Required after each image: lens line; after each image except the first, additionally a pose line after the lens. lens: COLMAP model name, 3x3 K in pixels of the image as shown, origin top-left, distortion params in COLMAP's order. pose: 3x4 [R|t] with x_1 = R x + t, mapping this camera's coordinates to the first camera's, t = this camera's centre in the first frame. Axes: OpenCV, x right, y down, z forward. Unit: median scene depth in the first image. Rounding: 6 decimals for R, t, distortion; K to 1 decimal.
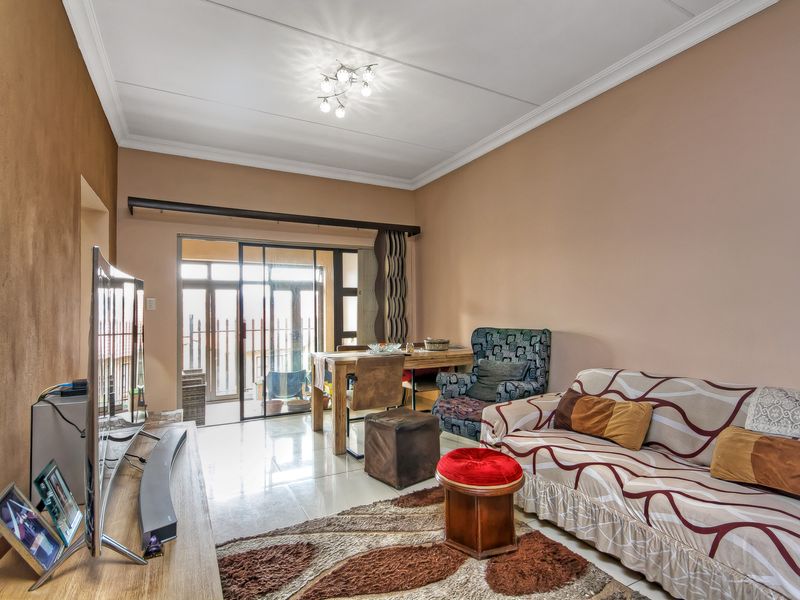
lens RADIAL K [[424.9, 0, 400.0], [0, 424.9, 300.0], [0, 0, 1]] dist [0.002123, 0.000364]
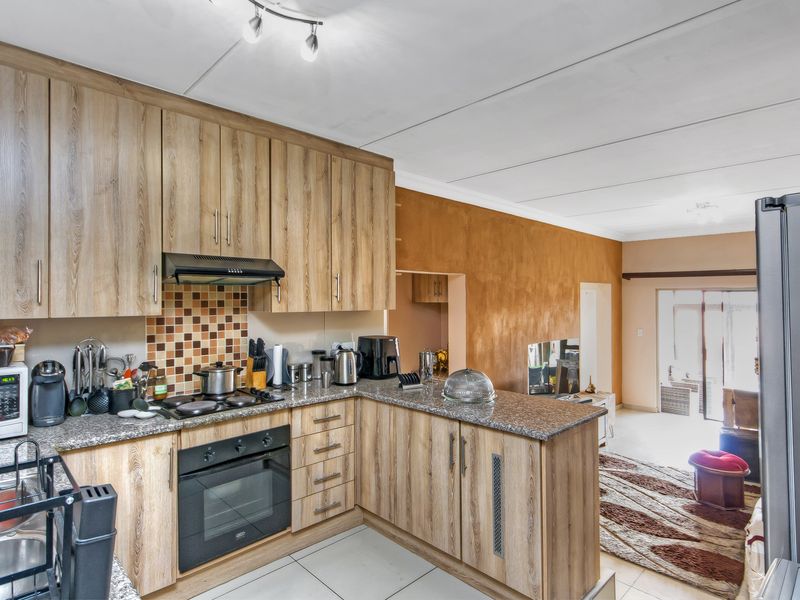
lens RADIAL K [[439.1, 0, 400.3], [0, 439.1, 290.3], [0, 0, 1]] dist [0.000021, 0.000906]
pose [[0.275787, -0.009694, -0.961170, 0.983420], [0.020993, 0.999771, -0.004060, -0.202896], [0.960989, -0.019058, 0.275928, -0.457312]]
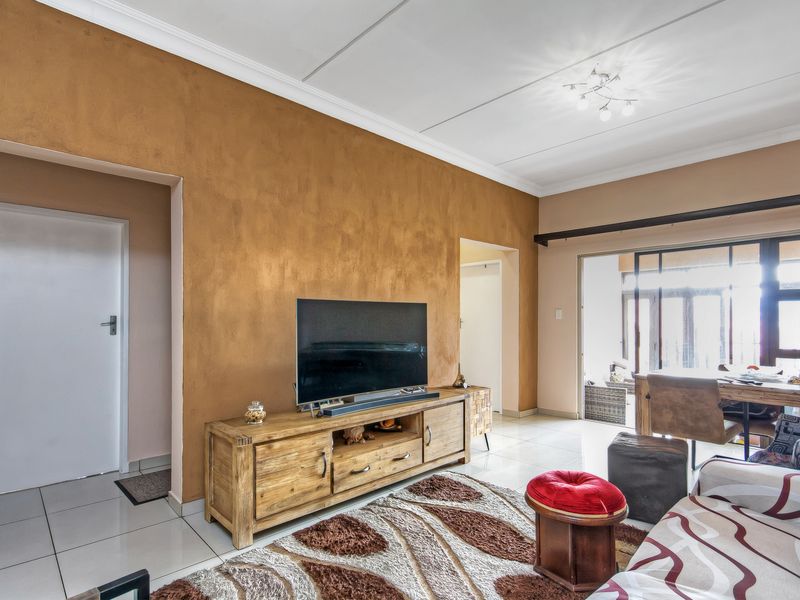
lens RADIAL K [[425.2, 0, 402.8], [0, 425.2, 314.5], [0, 0, 1]] dist [-0.000352, -0.000397]
pose [[0.265195, -0.006664, -0.964172, 0.619037], [0.022682, 0.999742, -0.000671, 0.000291], [0.963928, -0.021692, 0.265278, 0.257171]]
